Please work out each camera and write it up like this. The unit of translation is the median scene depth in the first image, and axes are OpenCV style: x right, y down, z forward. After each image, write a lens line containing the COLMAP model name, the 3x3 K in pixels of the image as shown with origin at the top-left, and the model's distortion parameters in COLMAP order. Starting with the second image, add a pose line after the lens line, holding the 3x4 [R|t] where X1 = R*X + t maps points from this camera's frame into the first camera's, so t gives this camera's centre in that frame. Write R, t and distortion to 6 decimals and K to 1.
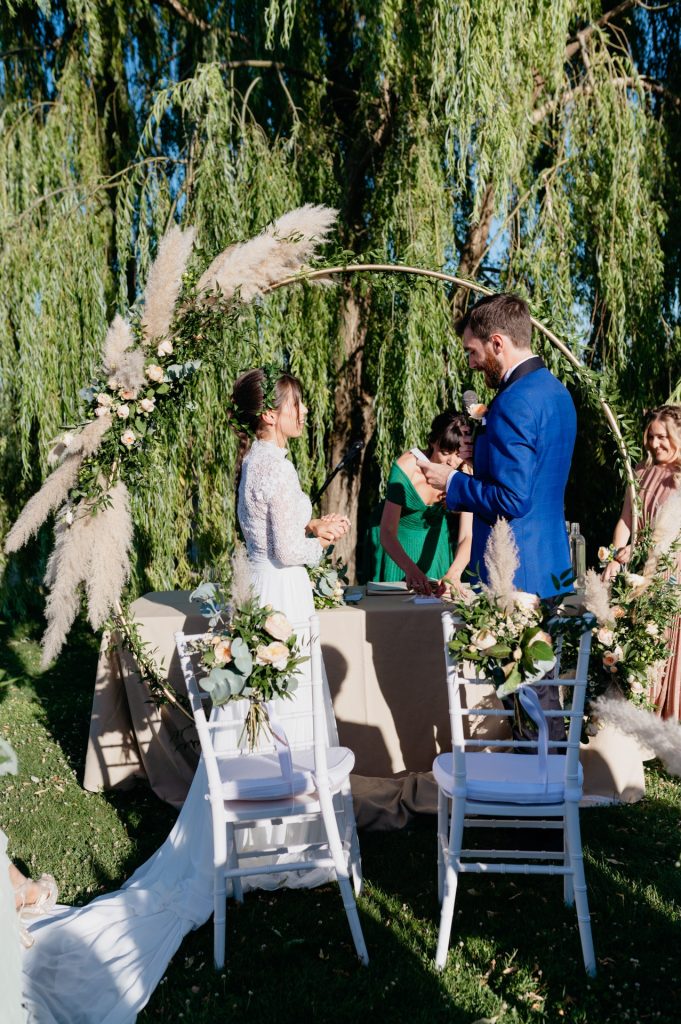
lens RADIAL K [[921.2, 0, 340.5], [0, 921.2, 512.0], [0, 0, 1]] dist [-0.017170, -0.005328]
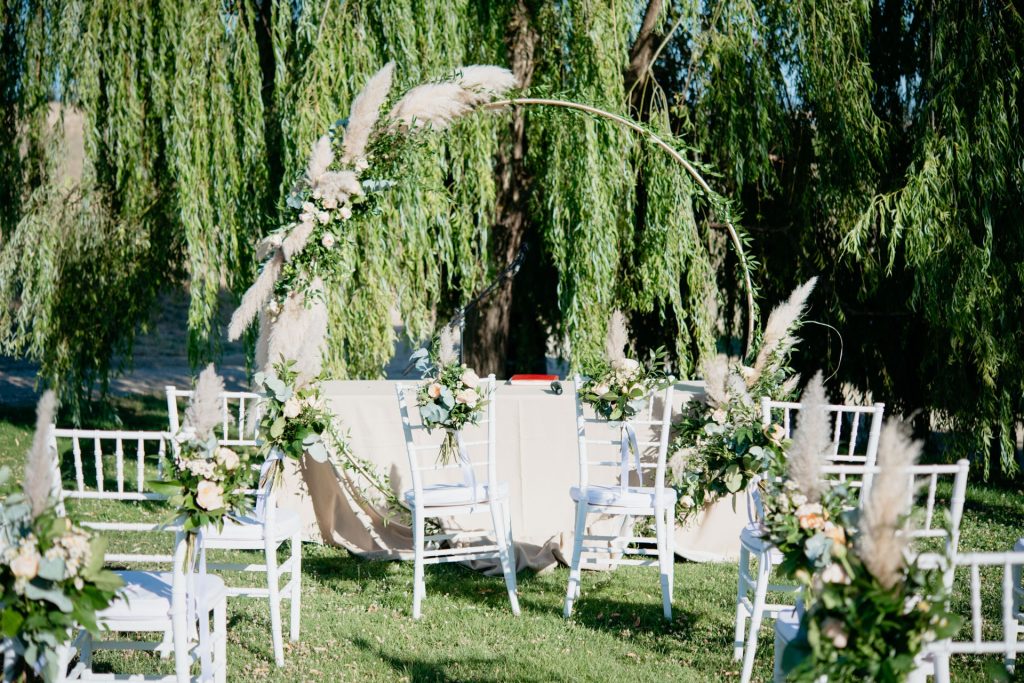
lens RADIAL K [[1569.7, 0, 512.0], [0, 1569.7, 341.5], [0, 0, 1]] dist [-0.015416, -0.026527]
pose [[0.999121, 0.029450, 0.029832, -0.050460], [-0.029792, 0.999495, 0.011053, 0.020133], [-0.029491, -0.011932, 0.999494, -1.029594]]
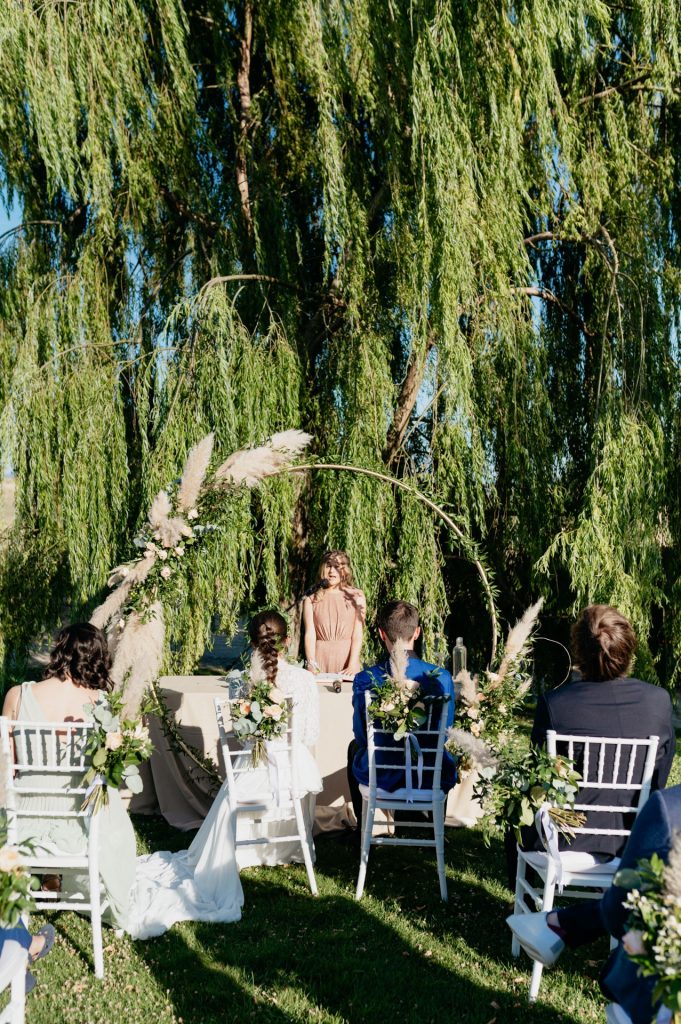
lens RADIAL K [[941.5, 0, 333.9], [0, 941.5, 531.1], [0, 0, 1]] dist [0.006967, 0.011742]
pose [[0.997284, 0.039078, 0.062426, -0.053974], [-0.034256, 0.996478, -0.076535, -0.039119], [-0.065197, 0.074188, 0.995111, -0.566085]]
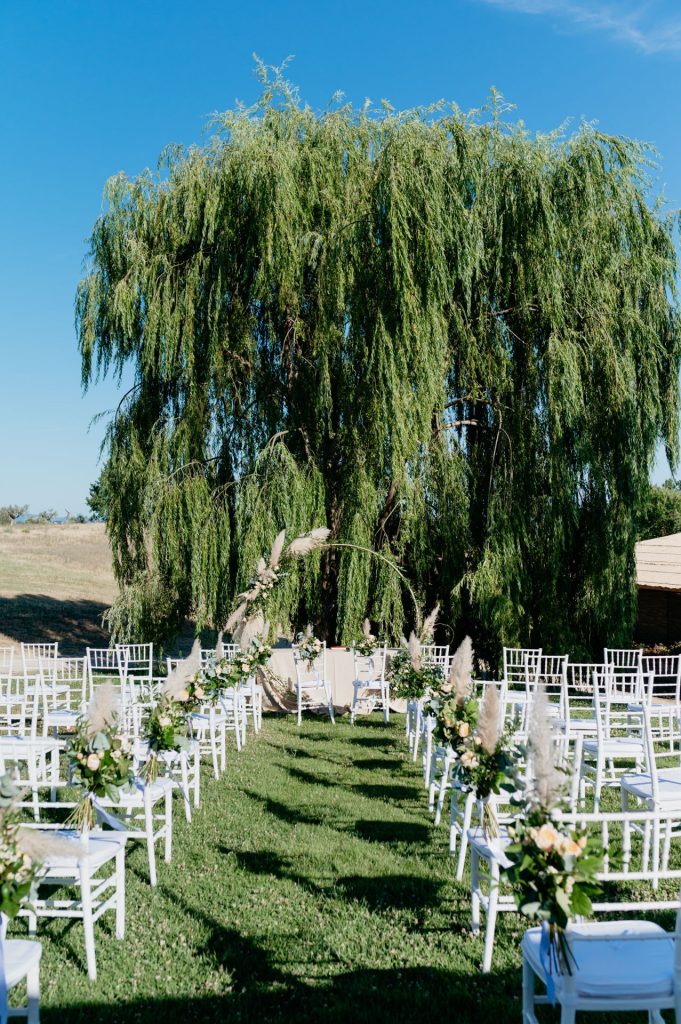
lens RADIAL K [[941.5, 0, 333.9], [0, 941.5, 531.1], [0, 0, 1]] dist [0.006967, 0.011742]
pose [[0.999325, 0.023050, 0.028600, -0.085220], [-0.019427, 0.992452, -0.121083, 0.093562], [-0.031175, 0.120445, 0.992230, -2.366956]]
